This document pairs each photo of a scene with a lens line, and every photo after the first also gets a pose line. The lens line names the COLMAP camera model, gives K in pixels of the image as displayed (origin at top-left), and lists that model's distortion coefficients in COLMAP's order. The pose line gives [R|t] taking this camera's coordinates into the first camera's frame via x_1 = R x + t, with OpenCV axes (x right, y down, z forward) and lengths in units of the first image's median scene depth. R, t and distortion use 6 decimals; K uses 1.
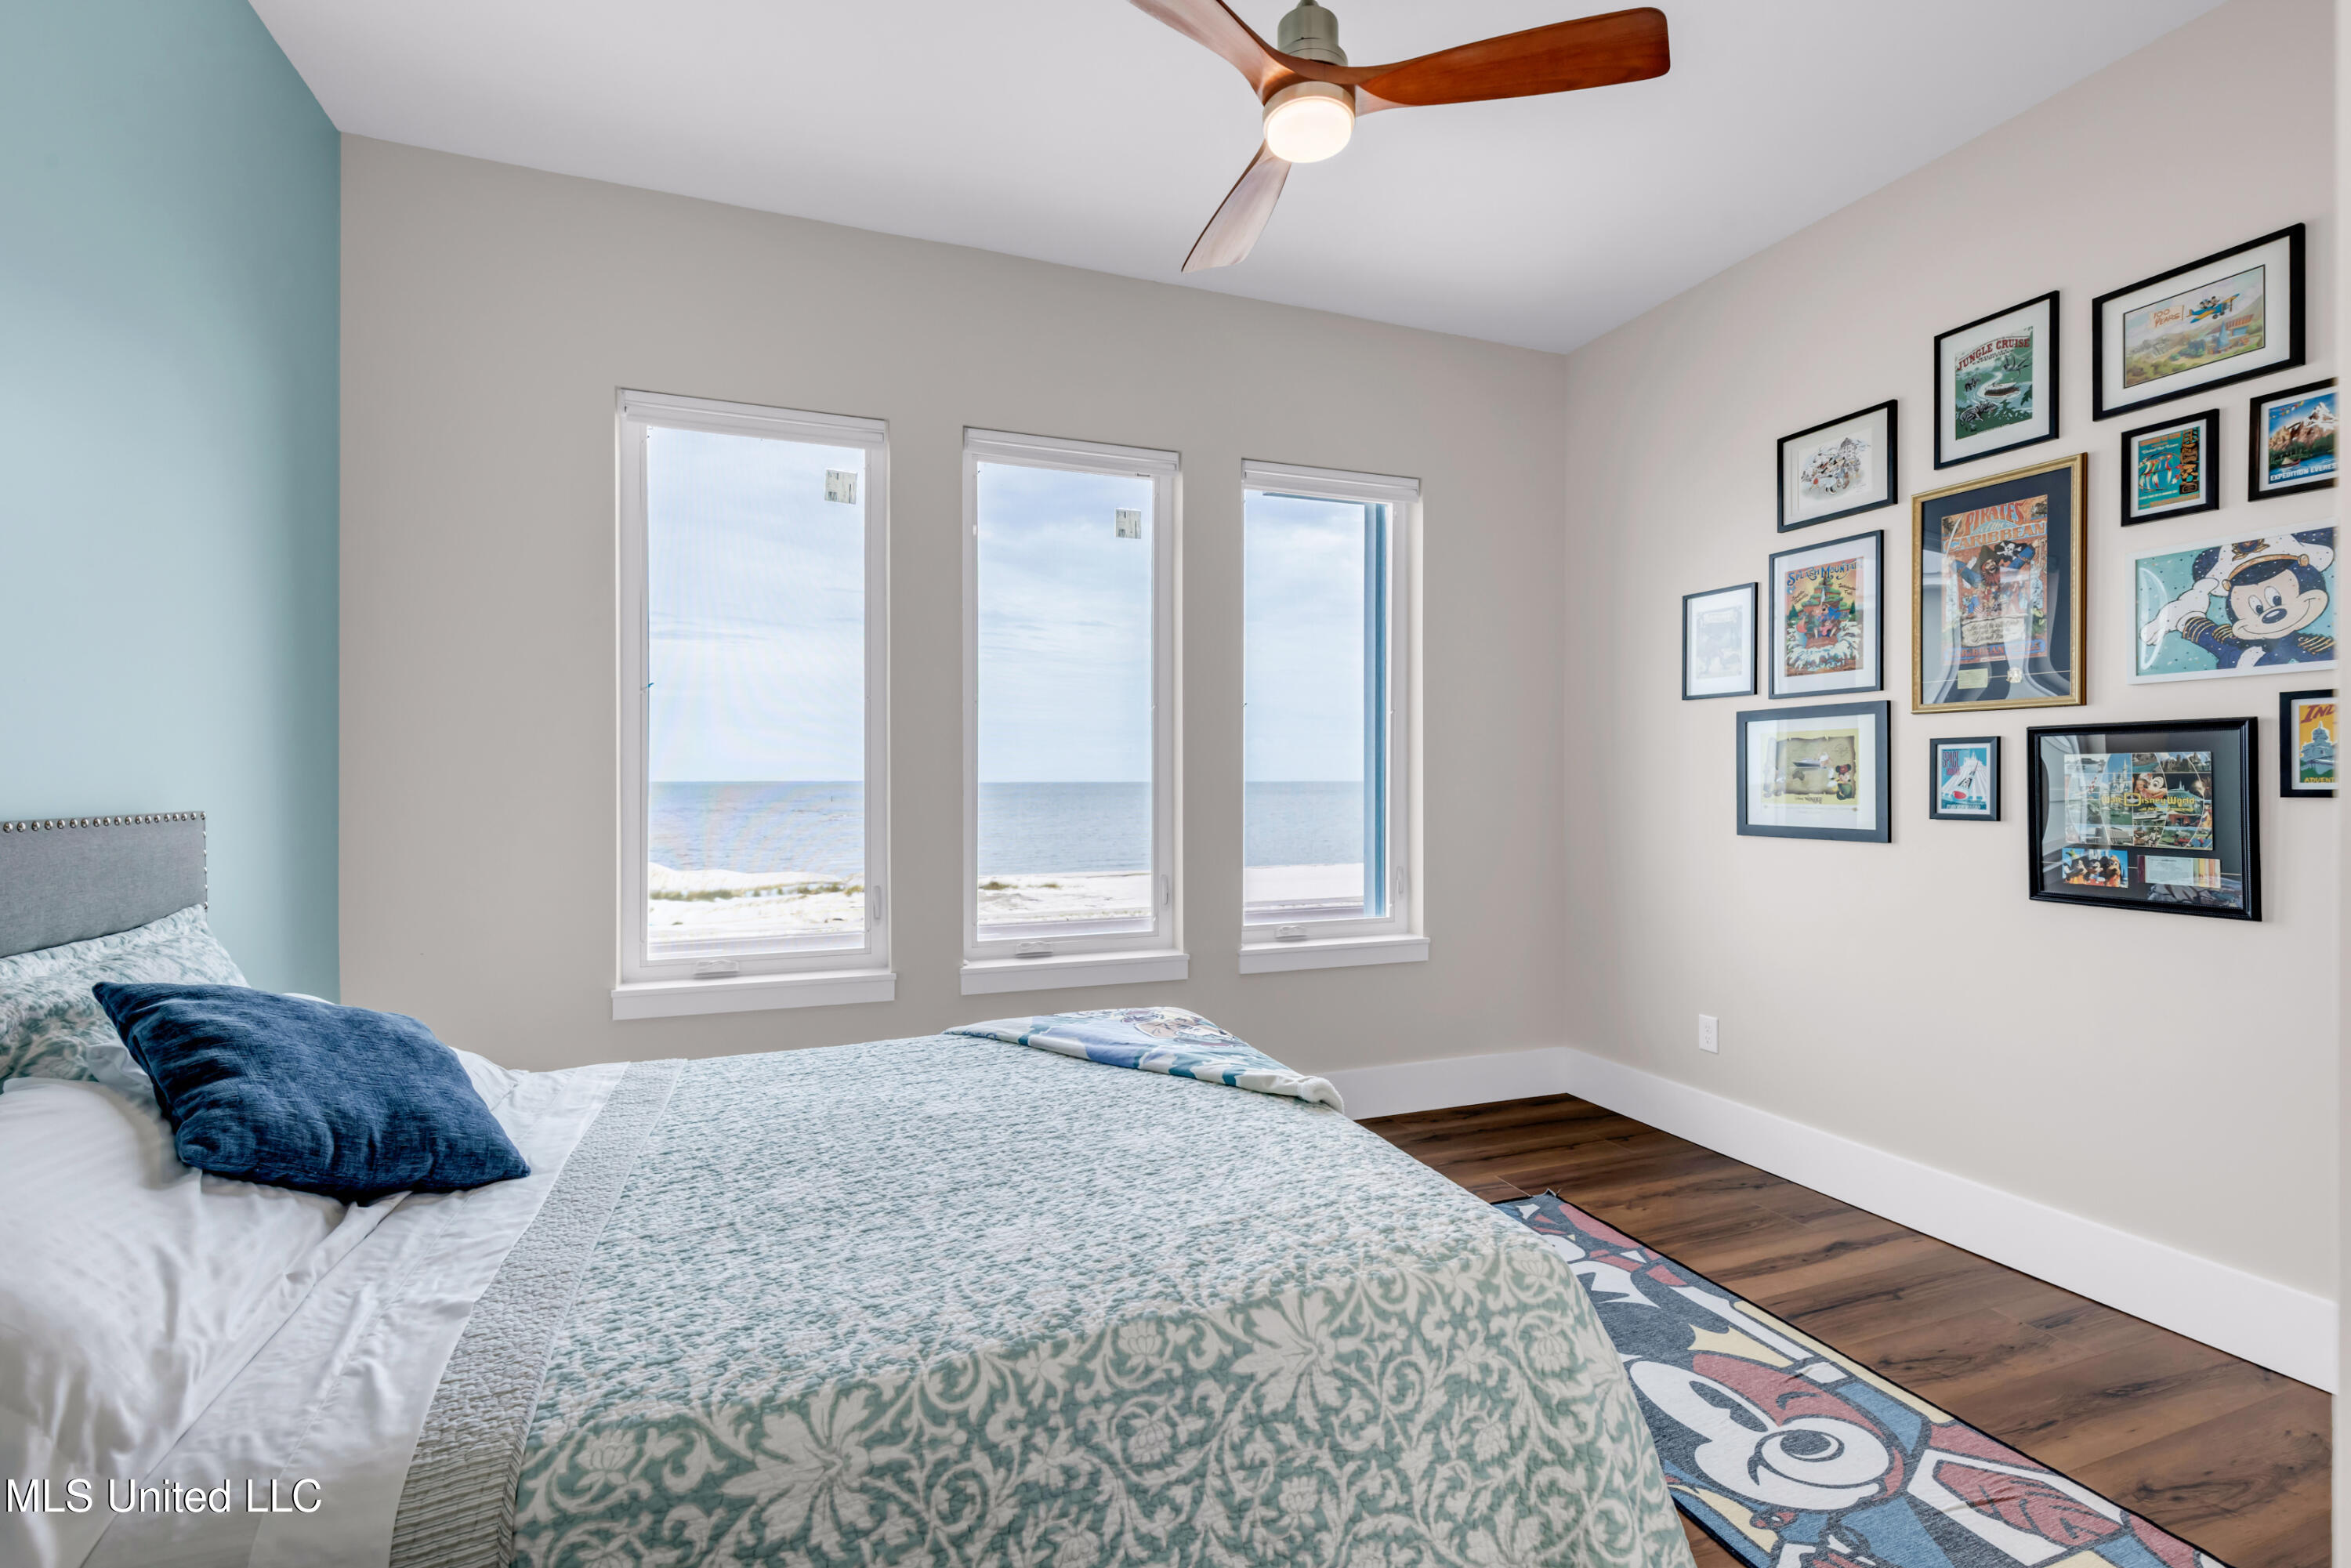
lens RADIAL K [[1041.2, 0, 1175.5], [0, 1041.2, 784.0], [0, 0, 1]] dist [-0.019040, -0.000058]
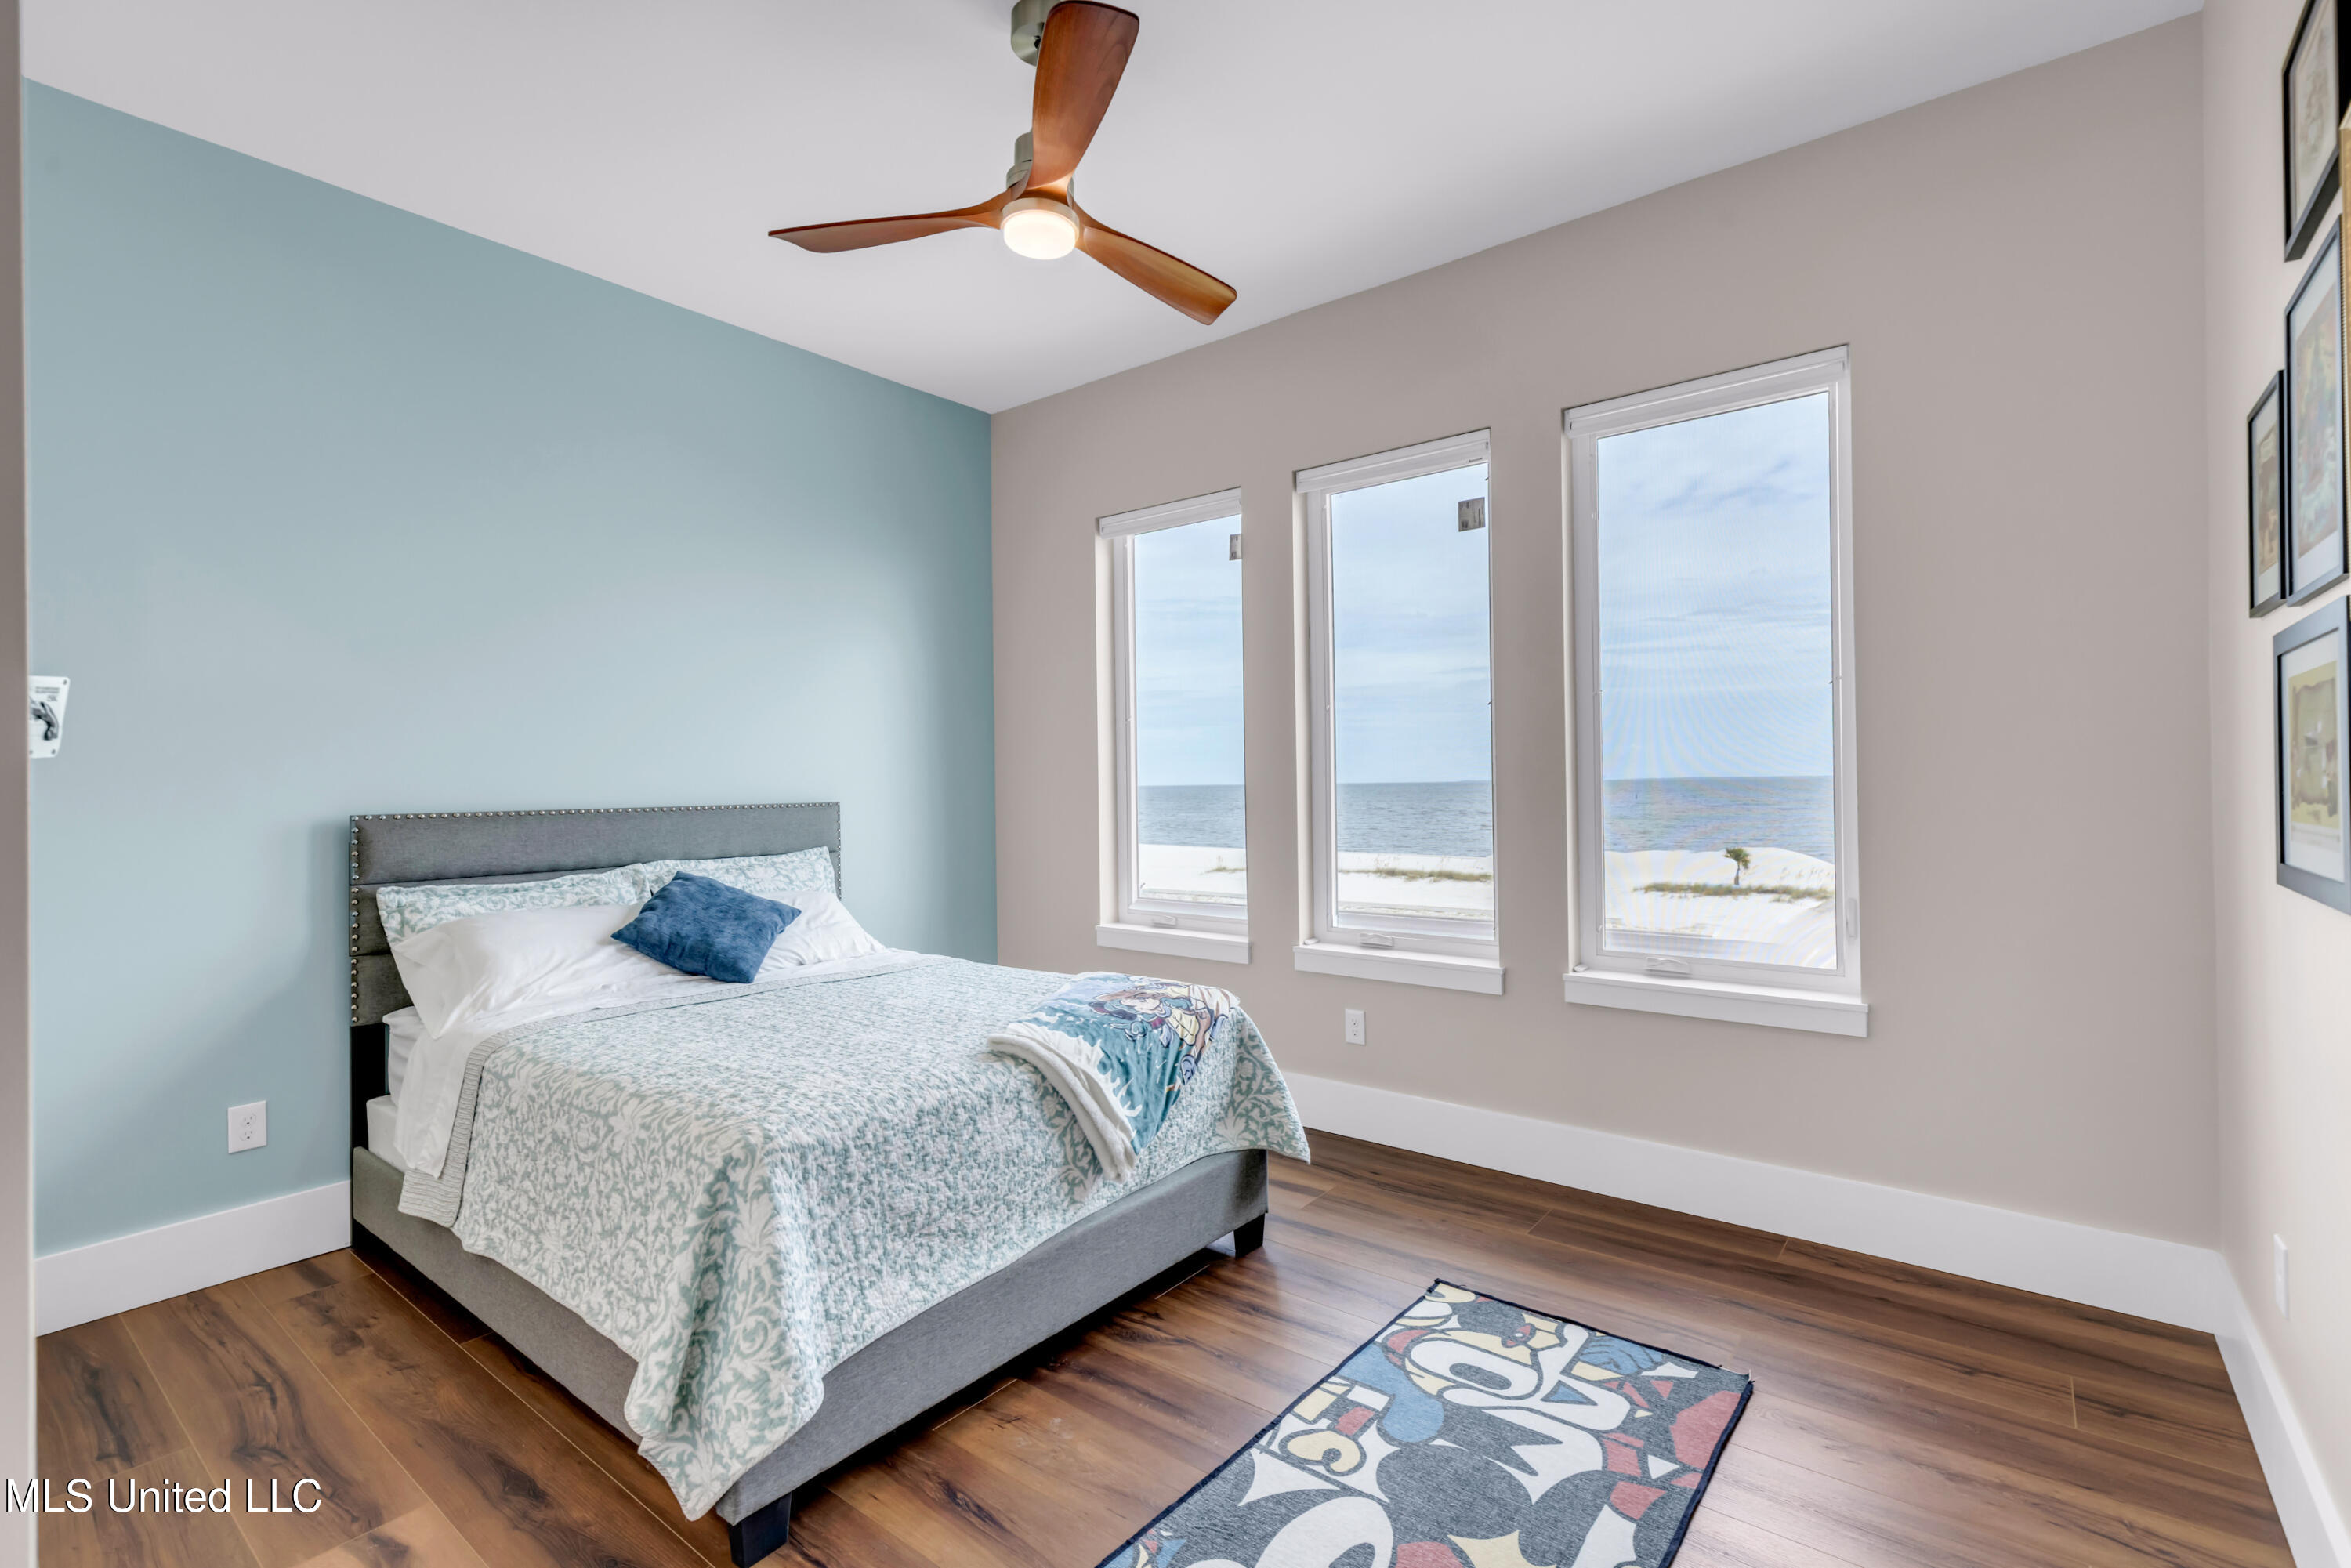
lens RADIAL K [[1065.8, 0, 1175.5], [0, 1065.8, 784.0], [0, 0, 1]] dist [0.001190, 0.000348]
pose [[0.516401, -0.010247, -0.856286, 0.691501], [0.016158, 0.999867, -0.002221, -0.004931], [0.856195, -0.012689, 0.516498, 0.275451]]
